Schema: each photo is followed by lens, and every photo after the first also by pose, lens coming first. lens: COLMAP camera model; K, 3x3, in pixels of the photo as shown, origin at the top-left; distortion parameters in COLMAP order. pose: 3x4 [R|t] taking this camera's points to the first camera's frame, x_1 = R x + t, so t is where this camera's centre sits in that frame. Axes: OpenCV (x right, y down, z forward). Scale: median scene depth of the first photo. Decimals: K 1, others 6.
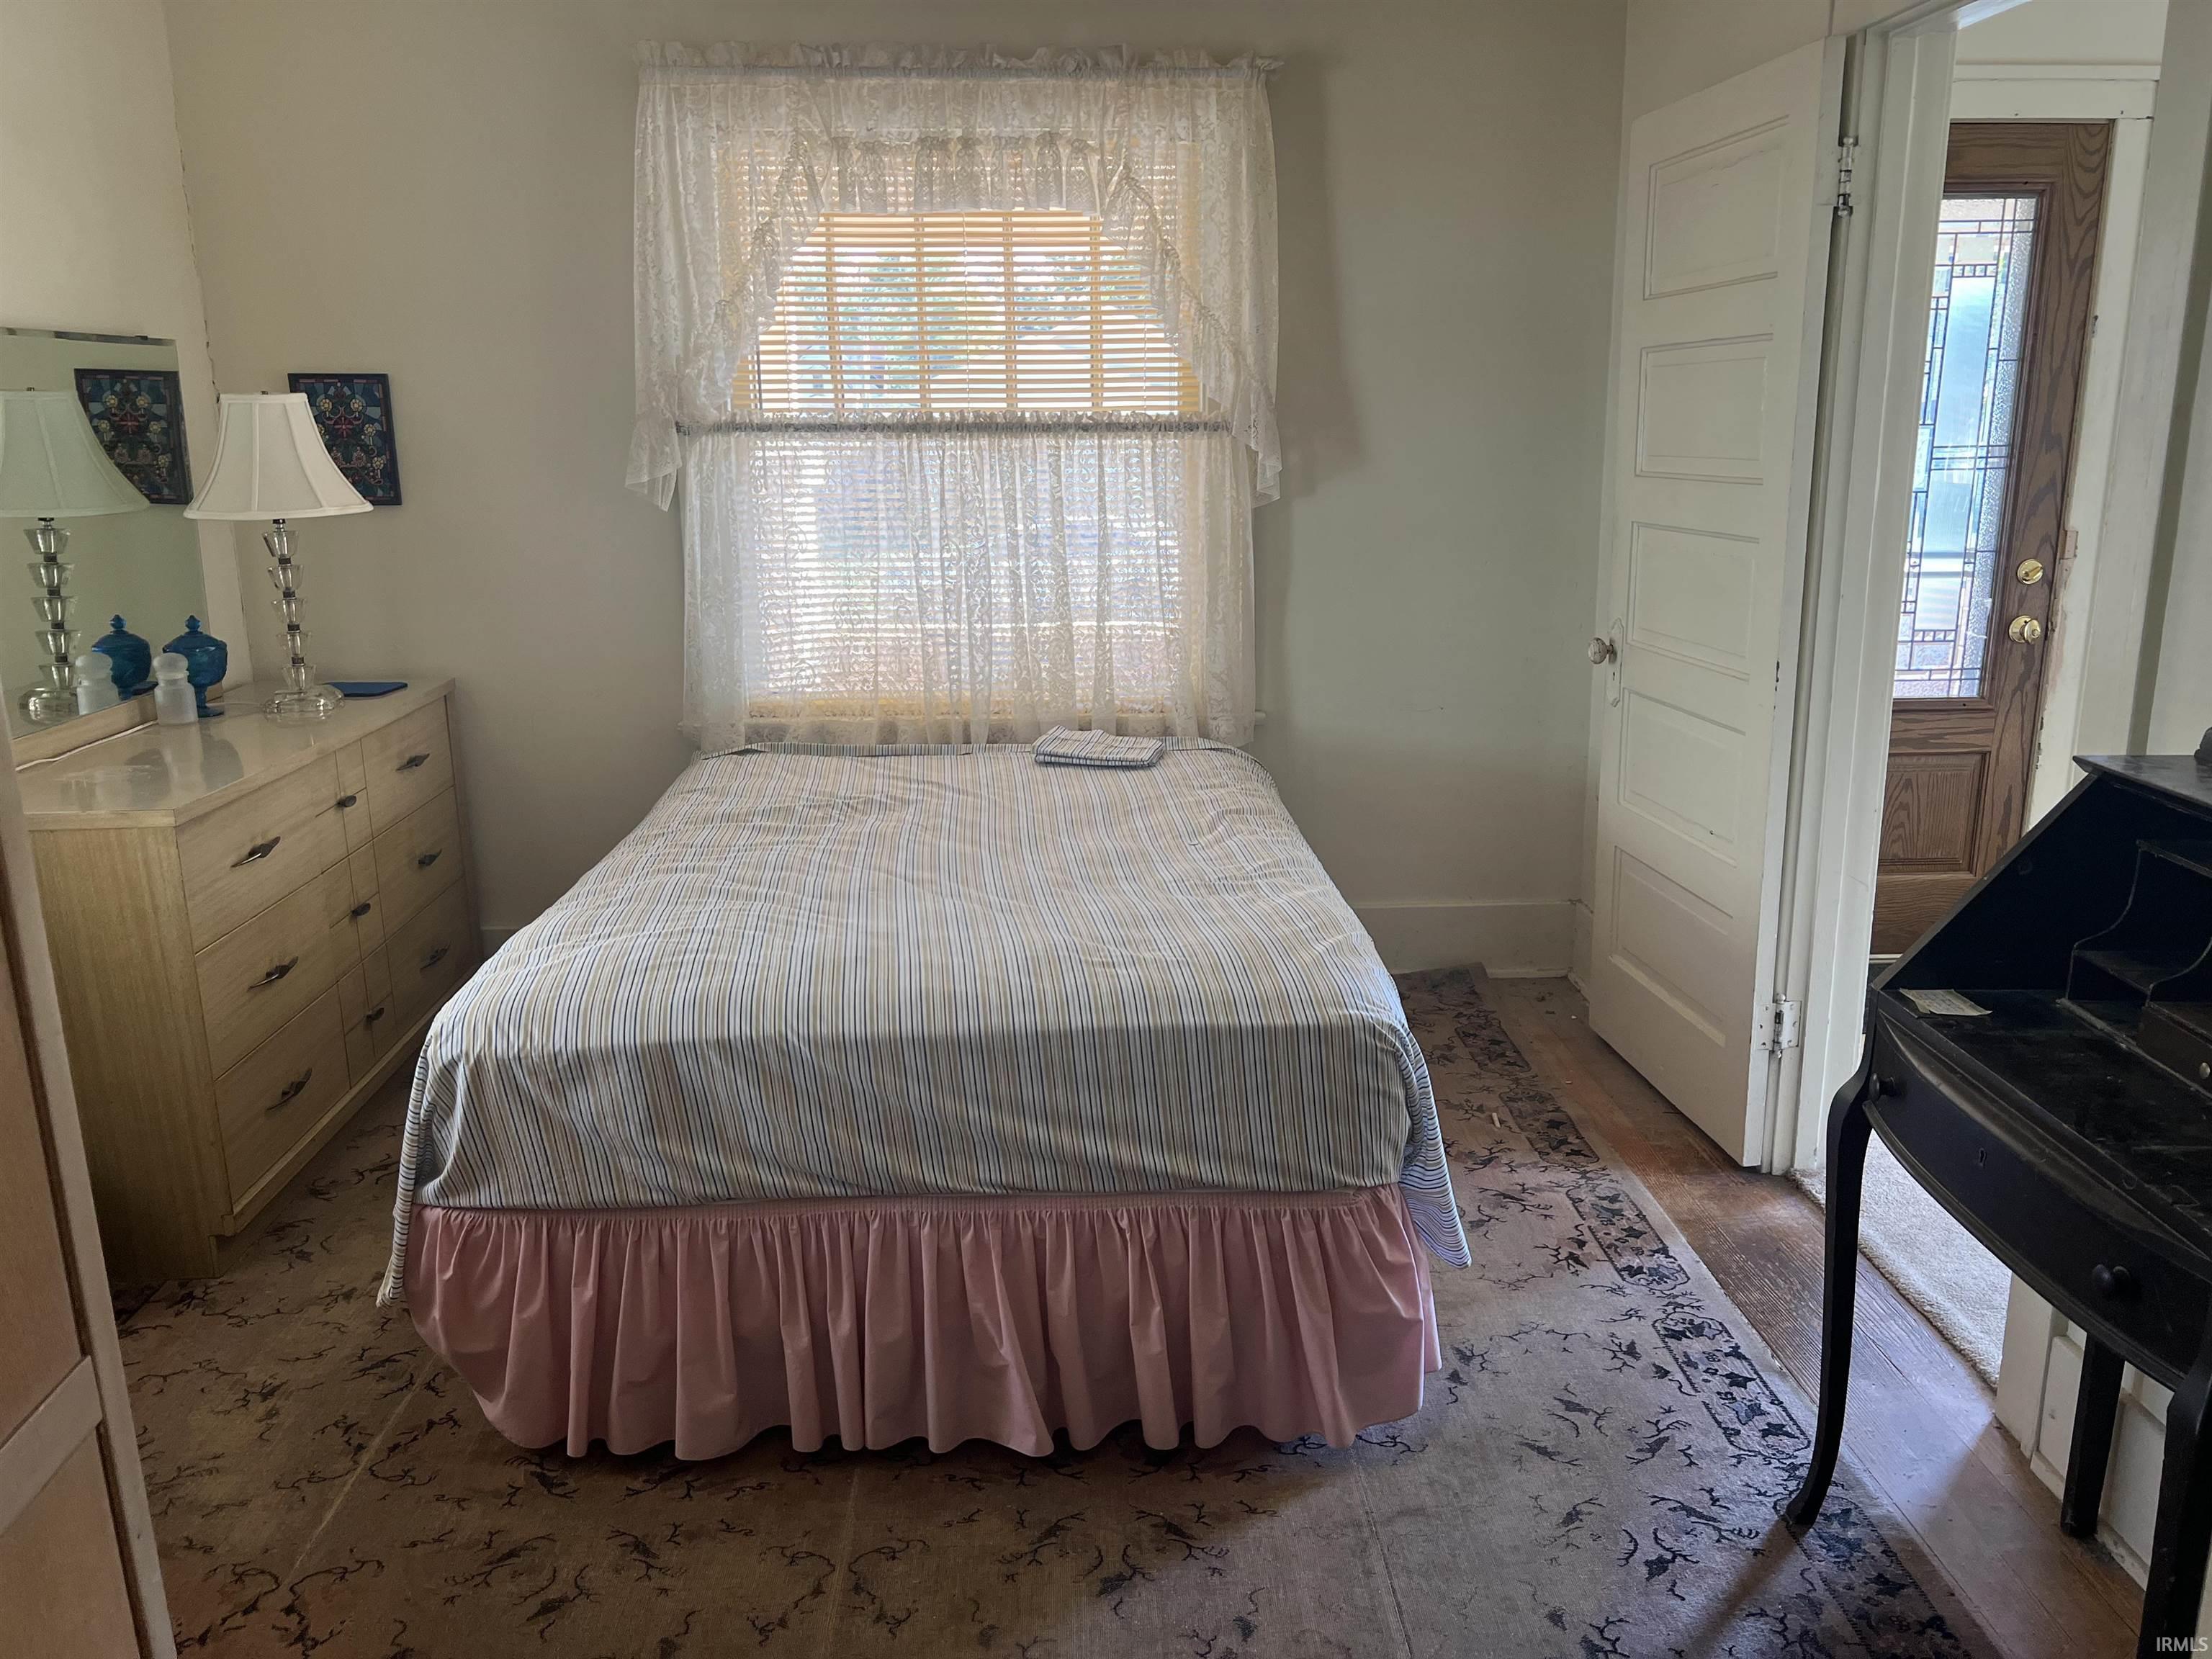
lens RADIAL K [[1710.4, 0, 1108.5], [0, 1710.4, 857.6], [0, 0, 1]] dist [0.056823, -0.068100]
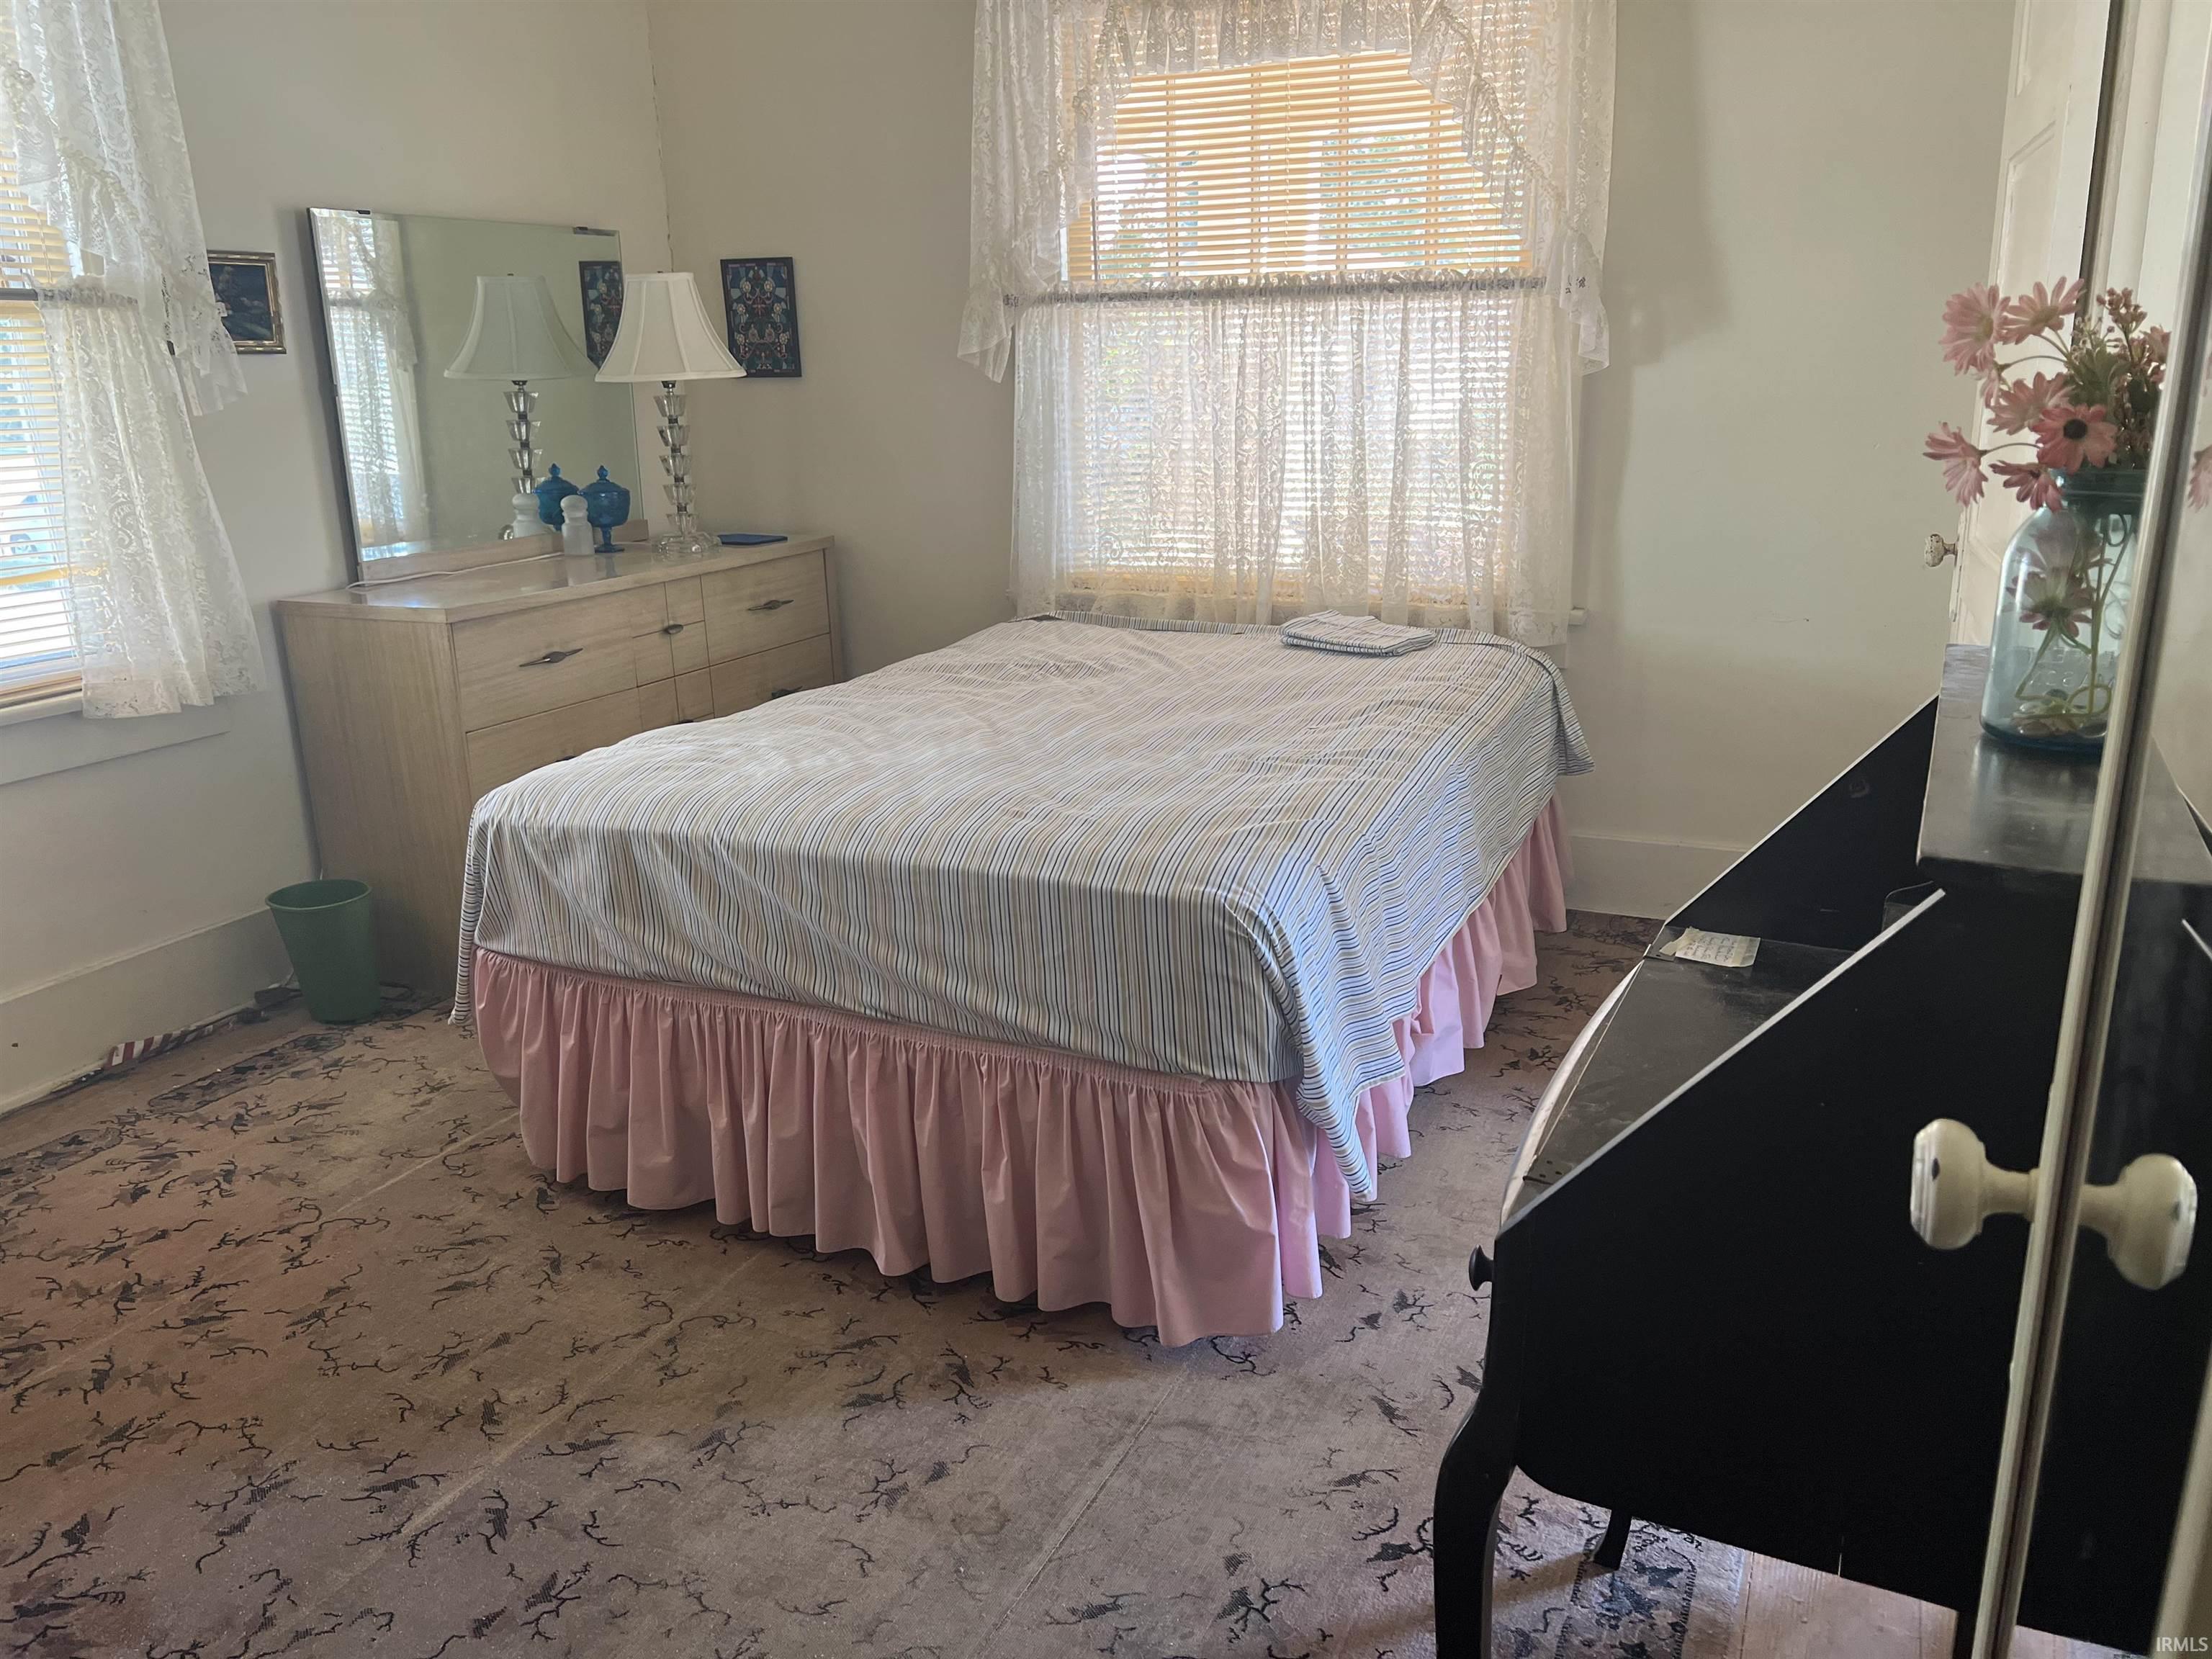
lens RADIAL K [[1698.8, 0, 1108.3], [0, 1698.8, 864.8], [0, 0, 1]] dist [0.138659, -0.315269]
pose [[0.880837, 0.127435, -0.455945, 0.506578], [-0.107264, 0.991765, 0.069972, 0.017618], [0.461107, -0.012728, 0.887253, 0.150908]]
